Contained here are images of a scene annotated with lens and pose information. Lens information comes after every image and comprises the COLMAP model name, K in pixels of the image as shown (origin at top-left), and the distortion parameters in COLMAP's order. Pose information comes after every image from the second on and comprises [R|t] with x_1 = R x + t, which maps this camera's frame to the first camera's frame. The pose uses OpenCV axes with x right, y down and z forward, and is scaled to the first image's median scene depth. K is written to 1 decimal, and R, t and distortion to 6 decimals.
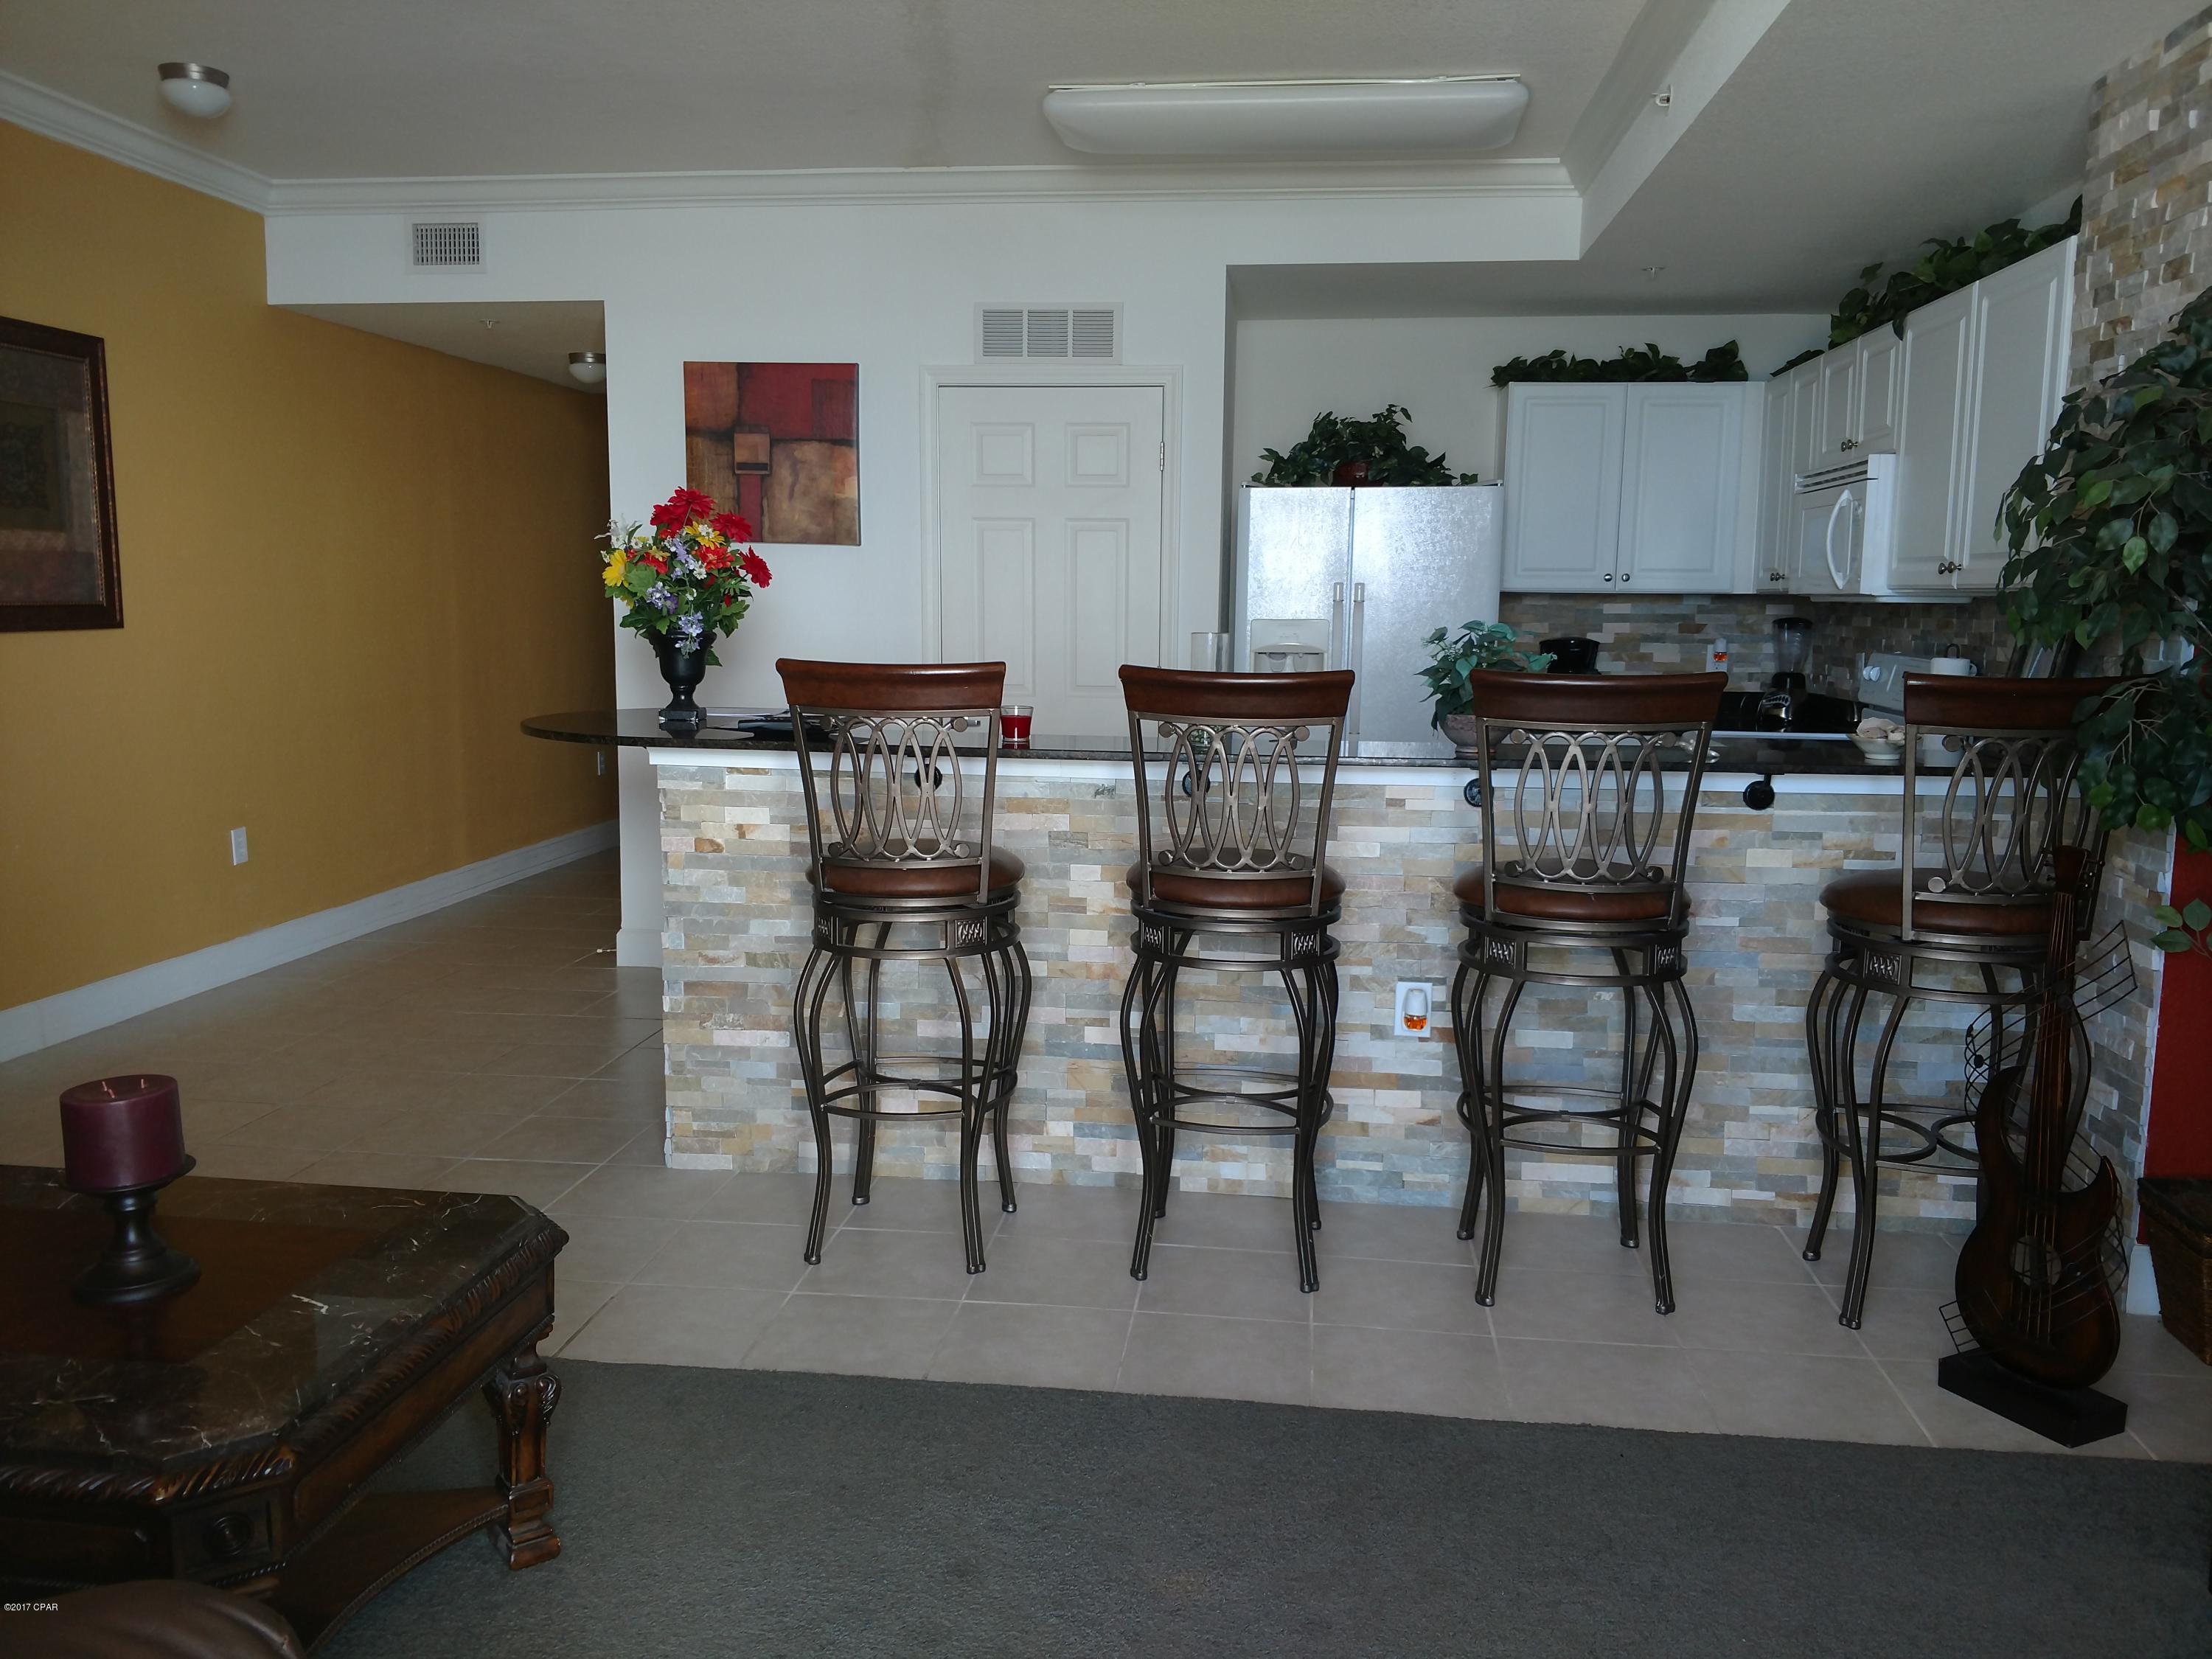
lens RADIAL K [[1735.2, 0, 1106.0], [0, 1735.2, 829.5], [0, 0, 1]] dist [0.051158, -0.002002]
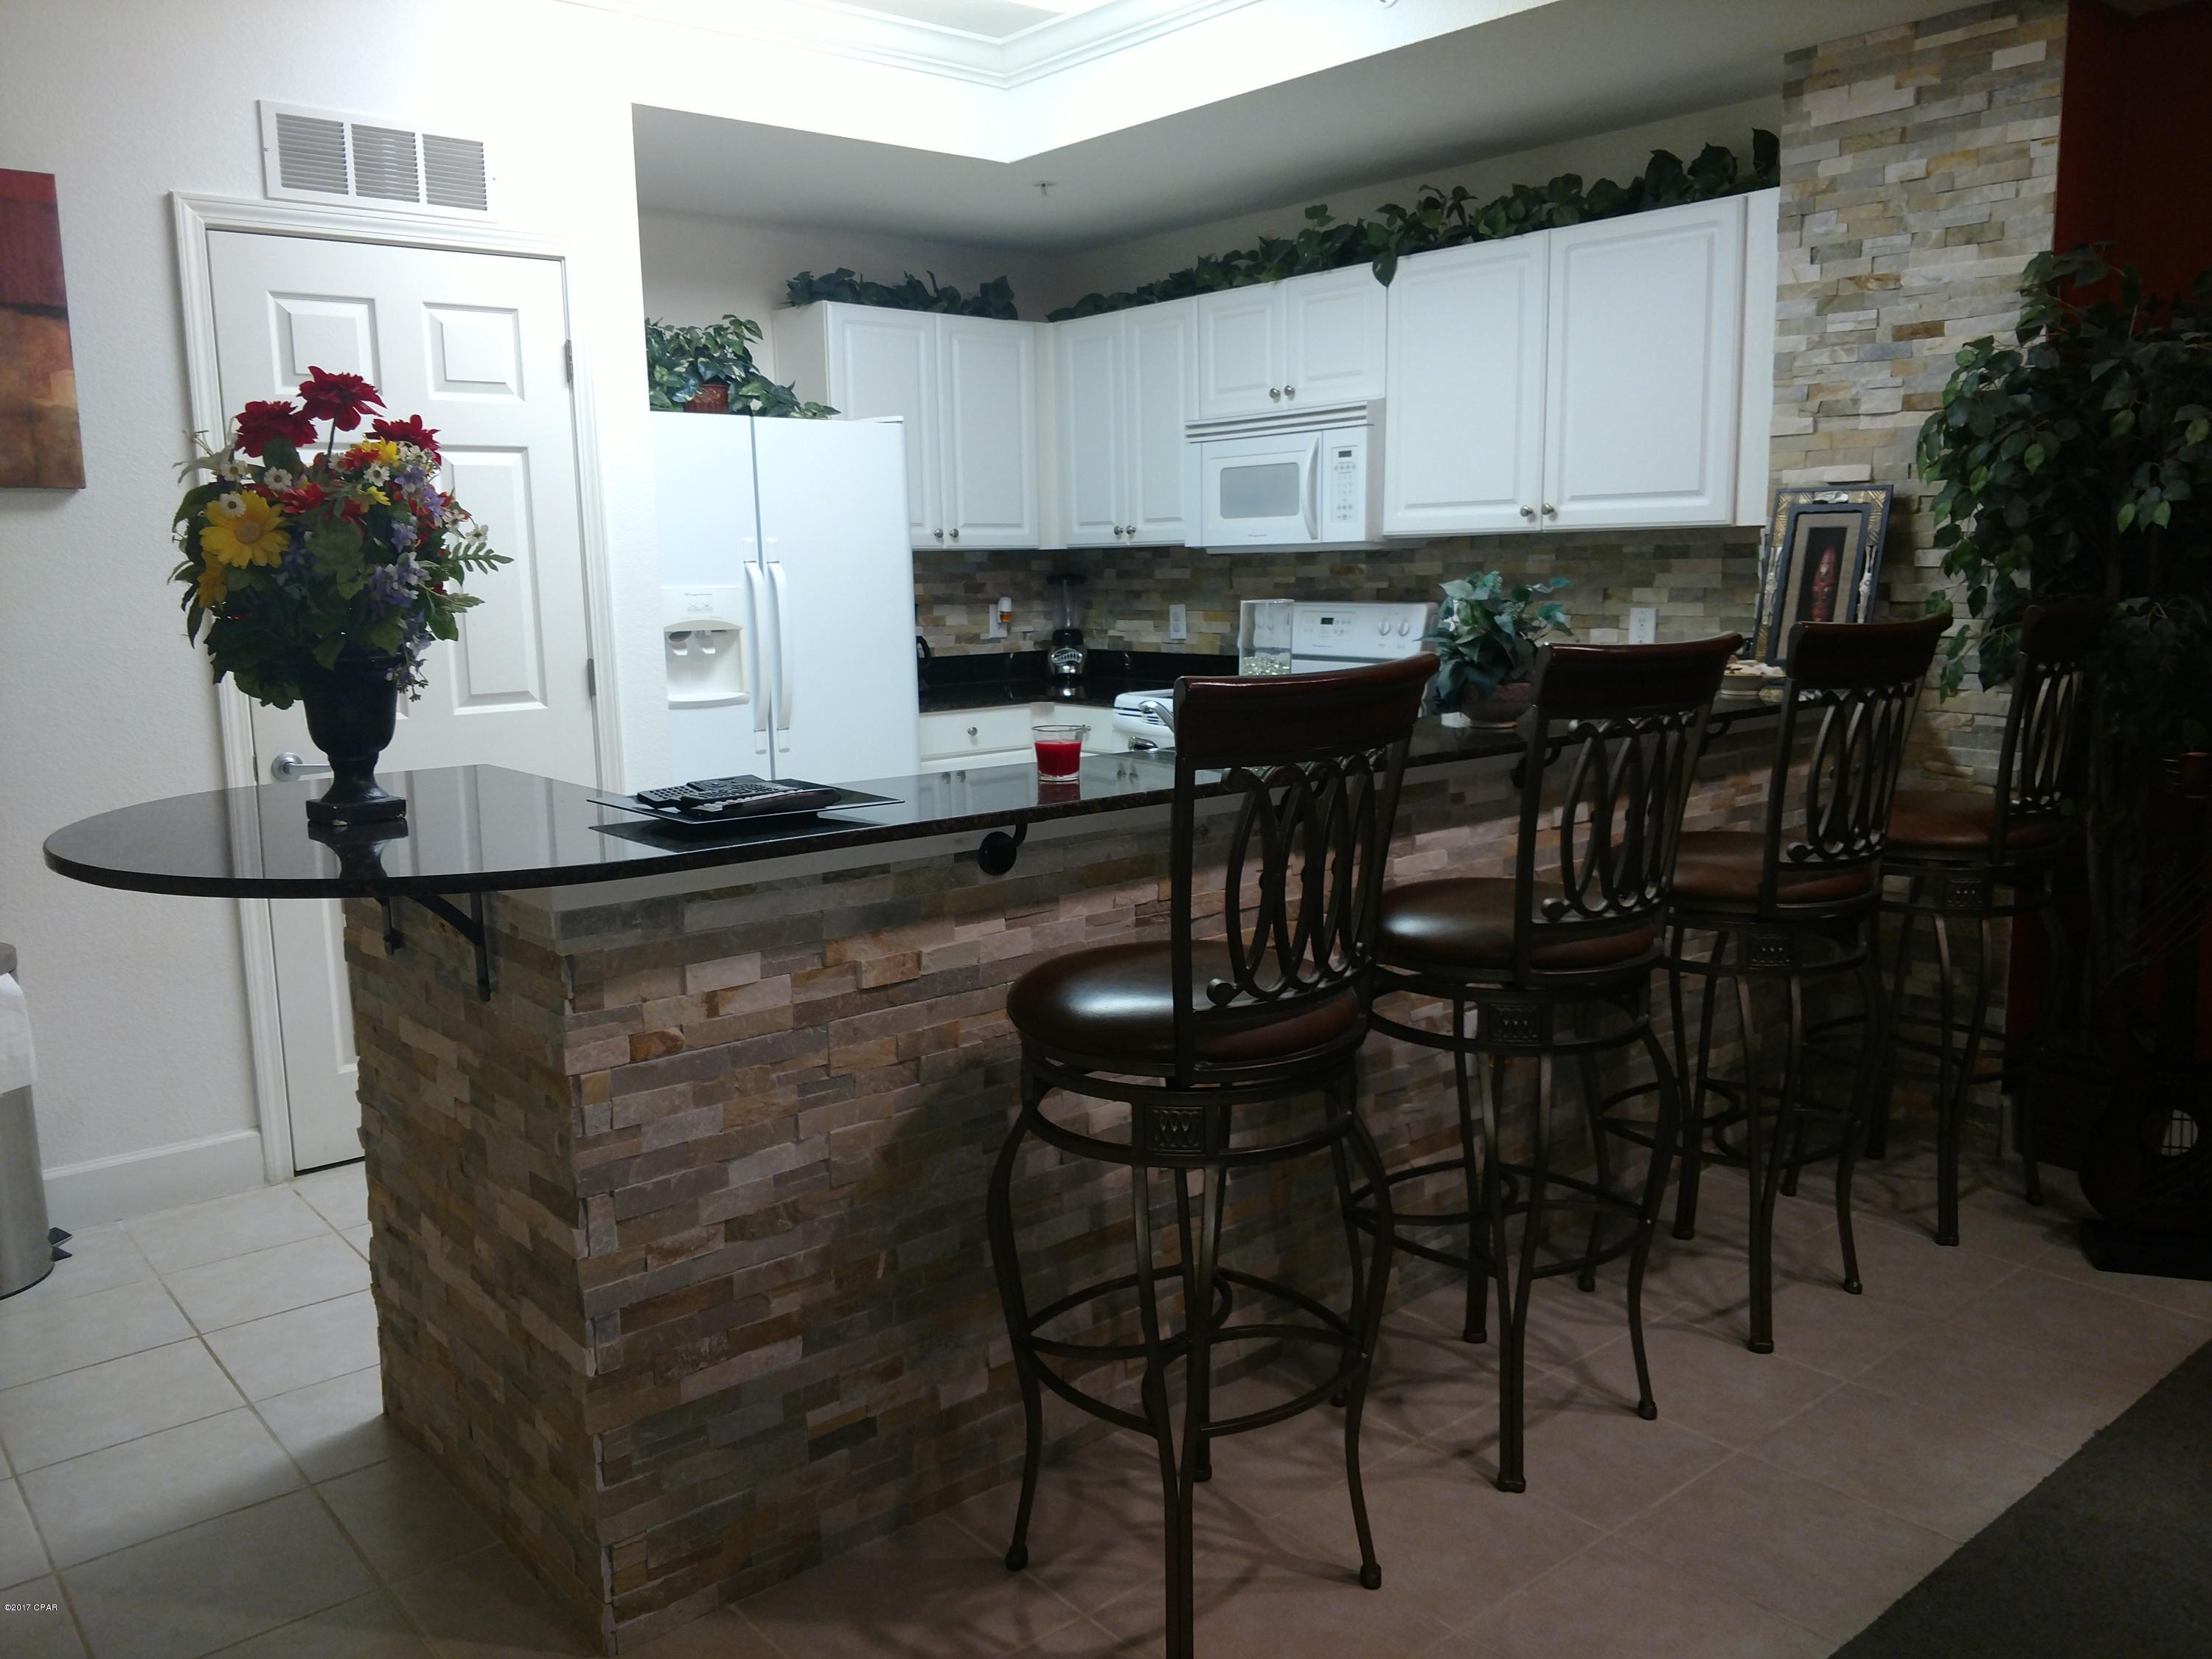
lens RADIAL K [[1735.2, 0, 1106.0], [0, 1735.2, 829.5], [0, 0, 1]] dist [0.051158, -0.002002]
pose [[0.688274, -0.140682, 0.711679, -0.499366], [0.129217, 0.989103, 0.070554, -0.074795], [-0.713850, 0.043400, 0.698953, 0.522161]]
